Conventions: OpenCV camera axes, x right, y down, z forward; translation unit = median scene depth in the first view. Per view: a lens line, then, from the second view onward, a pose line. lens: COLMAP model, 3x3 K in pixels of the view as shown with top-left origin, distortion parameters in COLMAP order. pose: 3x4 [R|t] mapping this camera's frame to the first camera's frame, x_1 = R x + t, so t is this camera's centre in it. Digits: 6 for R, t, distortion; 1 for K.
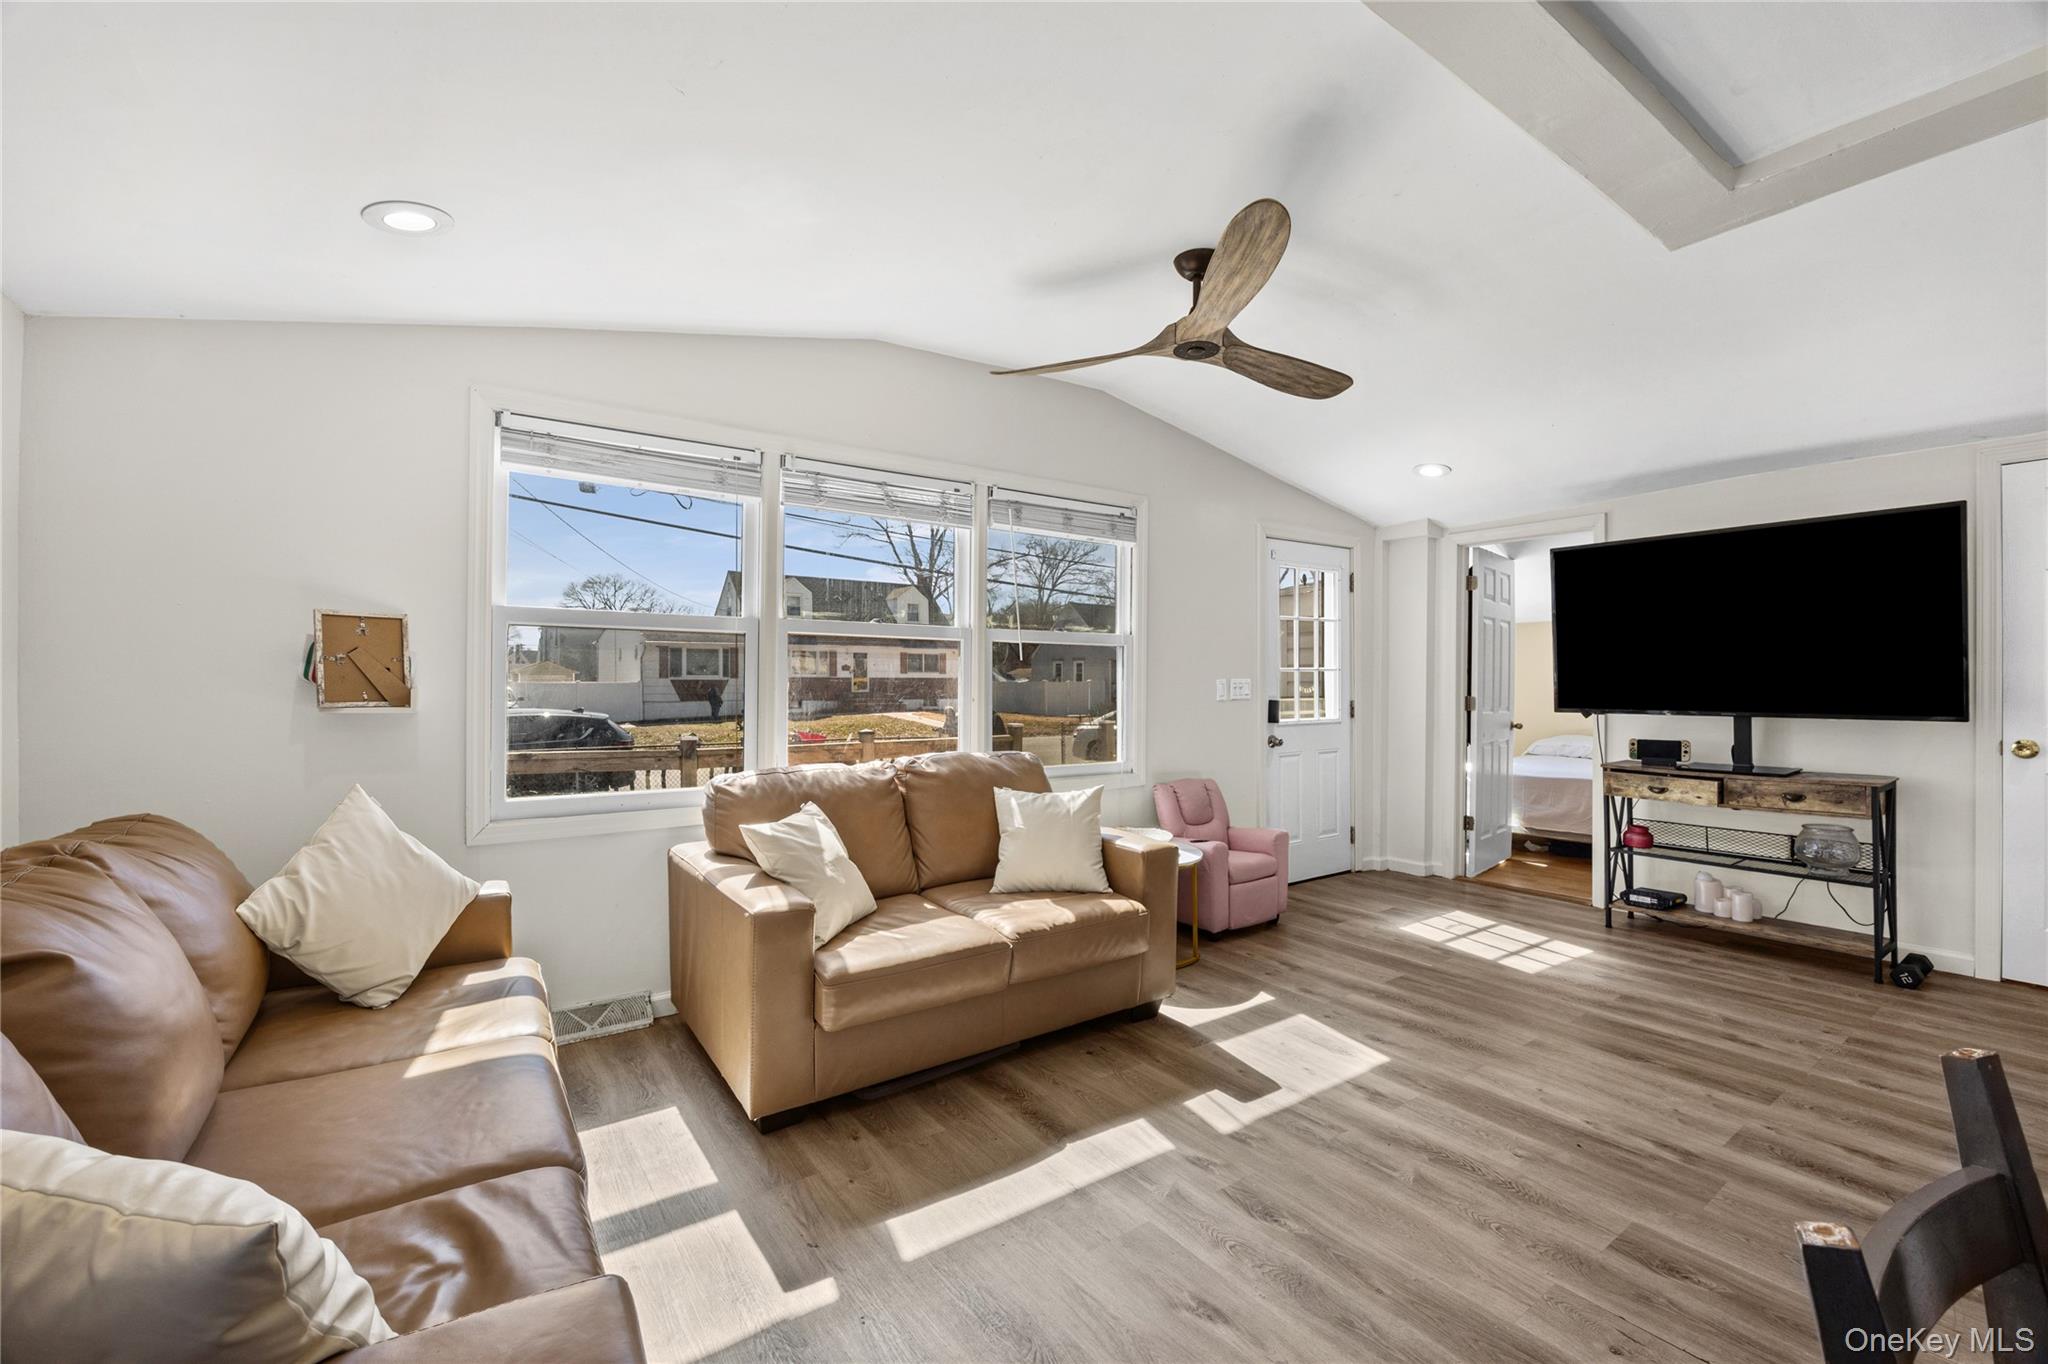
lens RADIAL K [[864.1, 0, 1020.7], [0, 864.1, 678.9], [0, 0, 1]] dist [-0.012043, 0.000827]
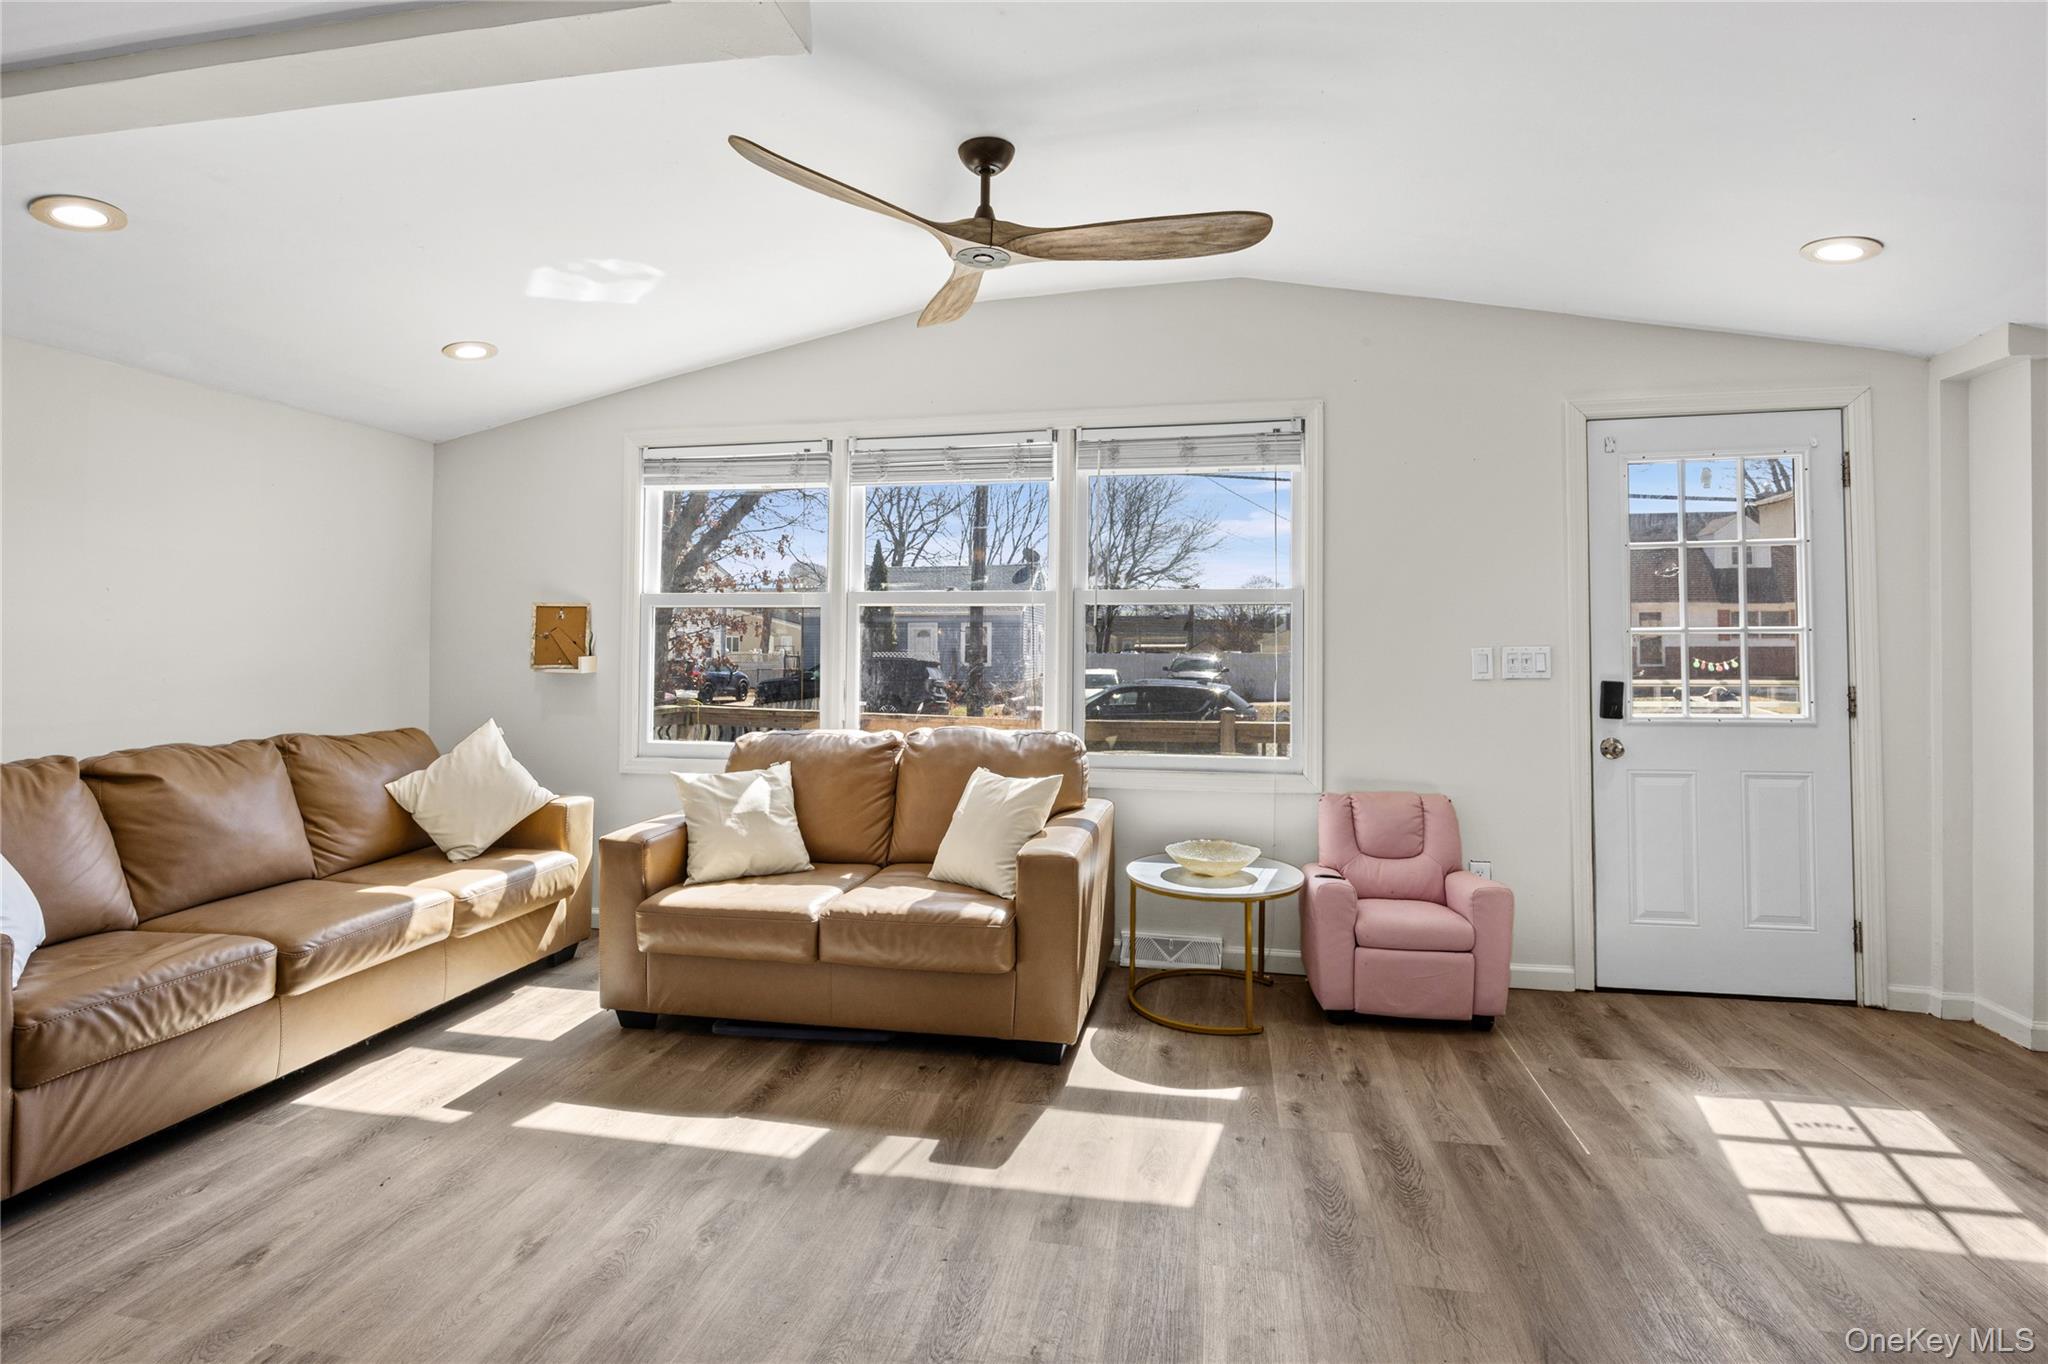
lens RADIAL K [[1020.9, 0, 1013.0], [0, 1020.9, 617.9], [0, 0, 1]] dist [-0.007445, -0.000557]
pose [[0.684678, -0.023884, -0.728455, 0.832166], [0.001302, 0.999501, -0.031547, 0.002503], [0.728845, 0.020651, 0.684367, 0.304014]]
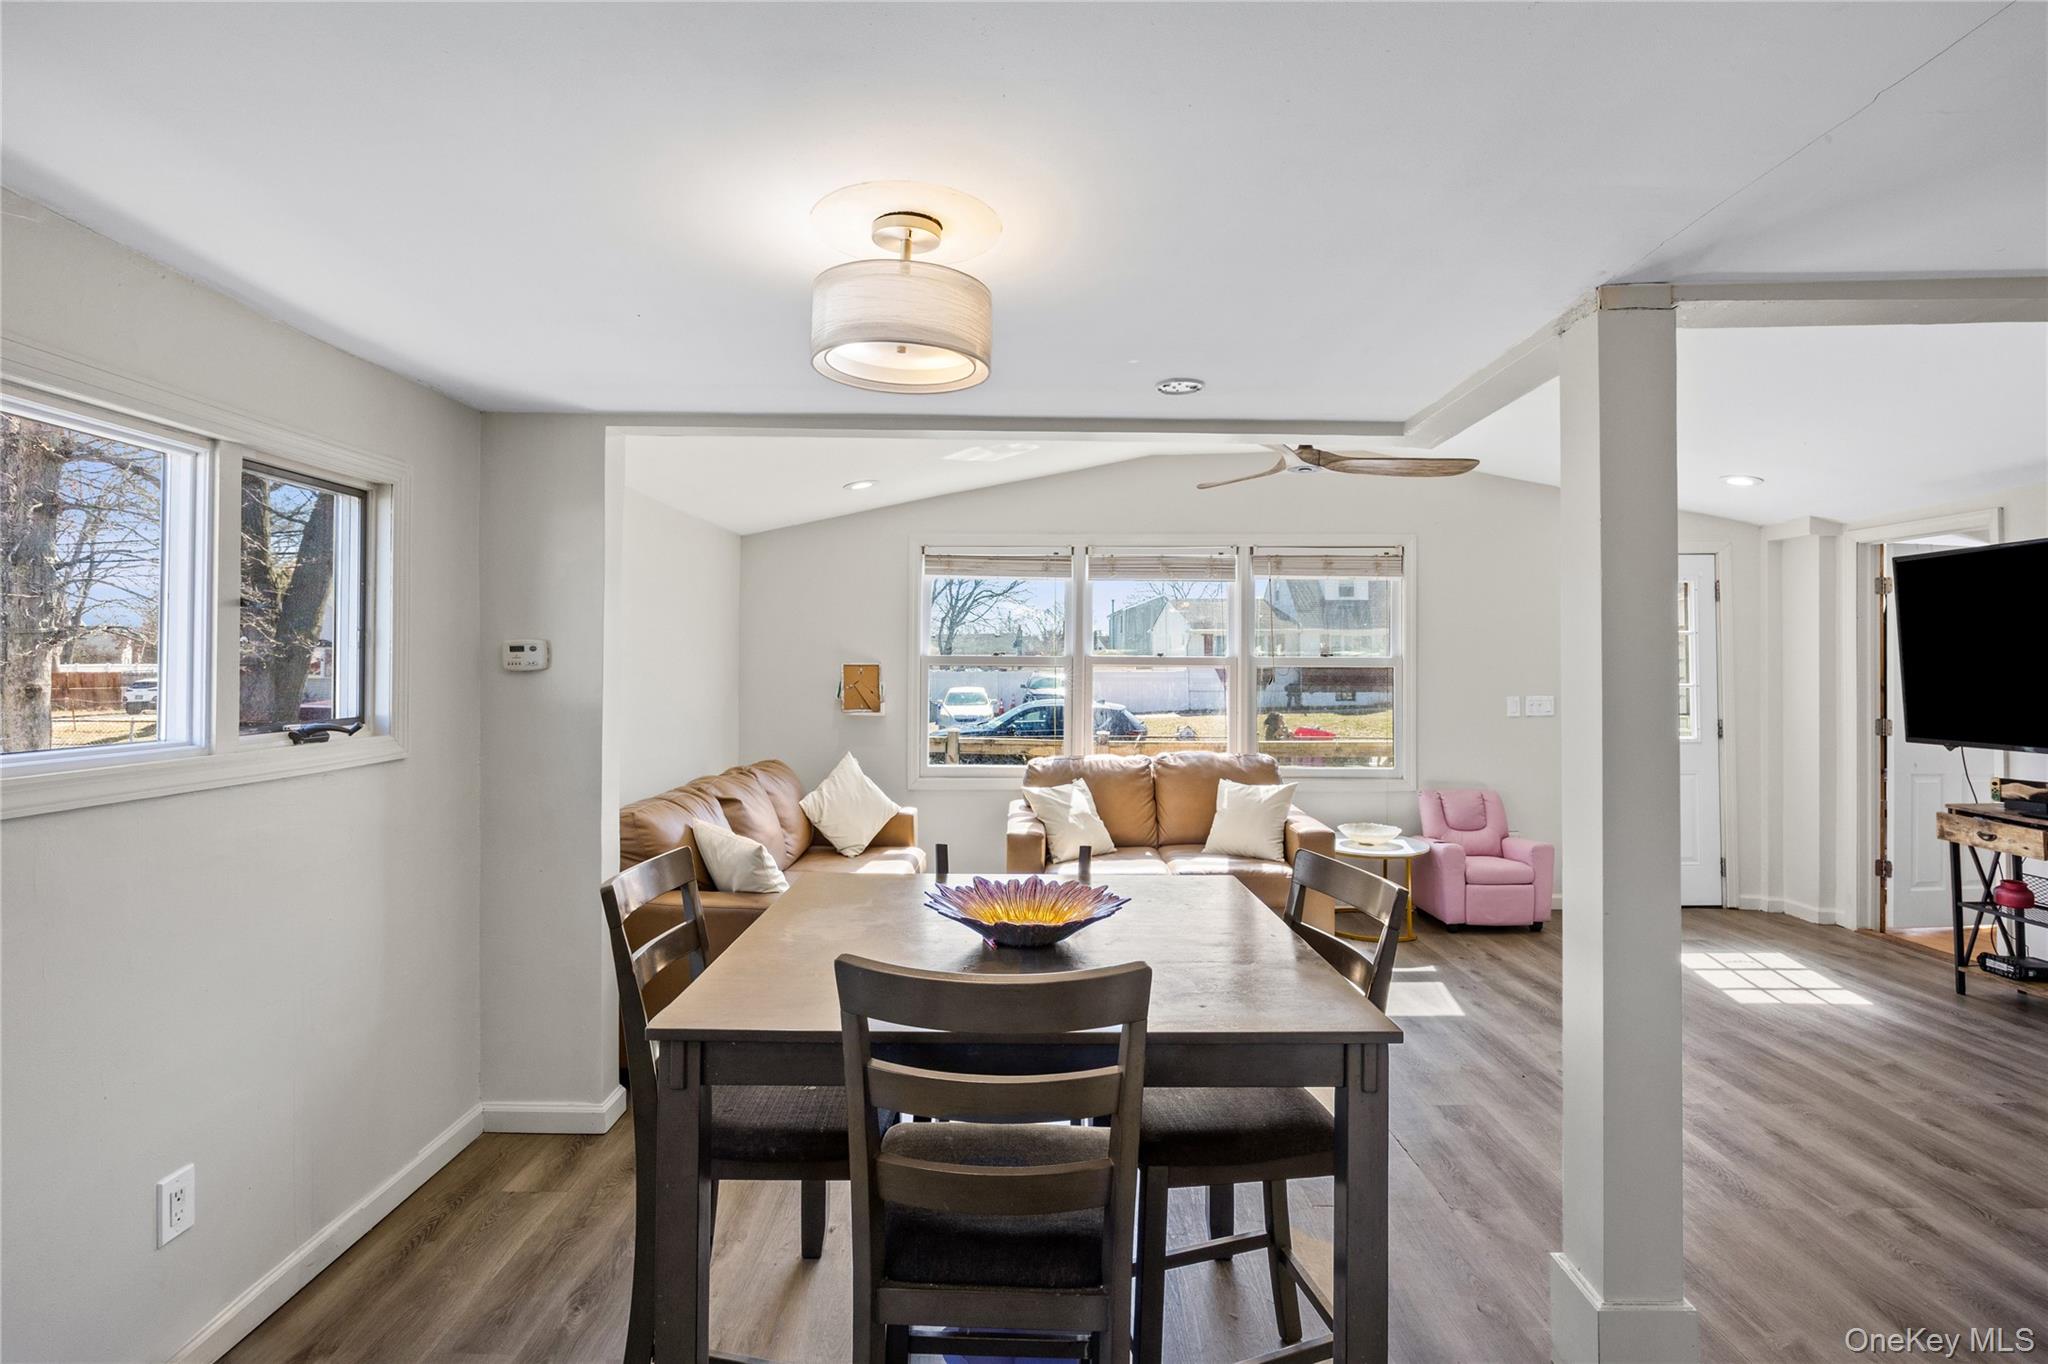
lens RADIAL K [[999.1, 0, 1016.8], [0, 999.1, 637.6], [0, 0, 1]] dist [-0.001211, -0.000889]
pose [[0.814325, -0.016153, -0.580185, 0.667815], [0.001700, 0.999675, -0.025446, -0.062082], [0.580407, 0.019735, 0.814087, -0.508306]]
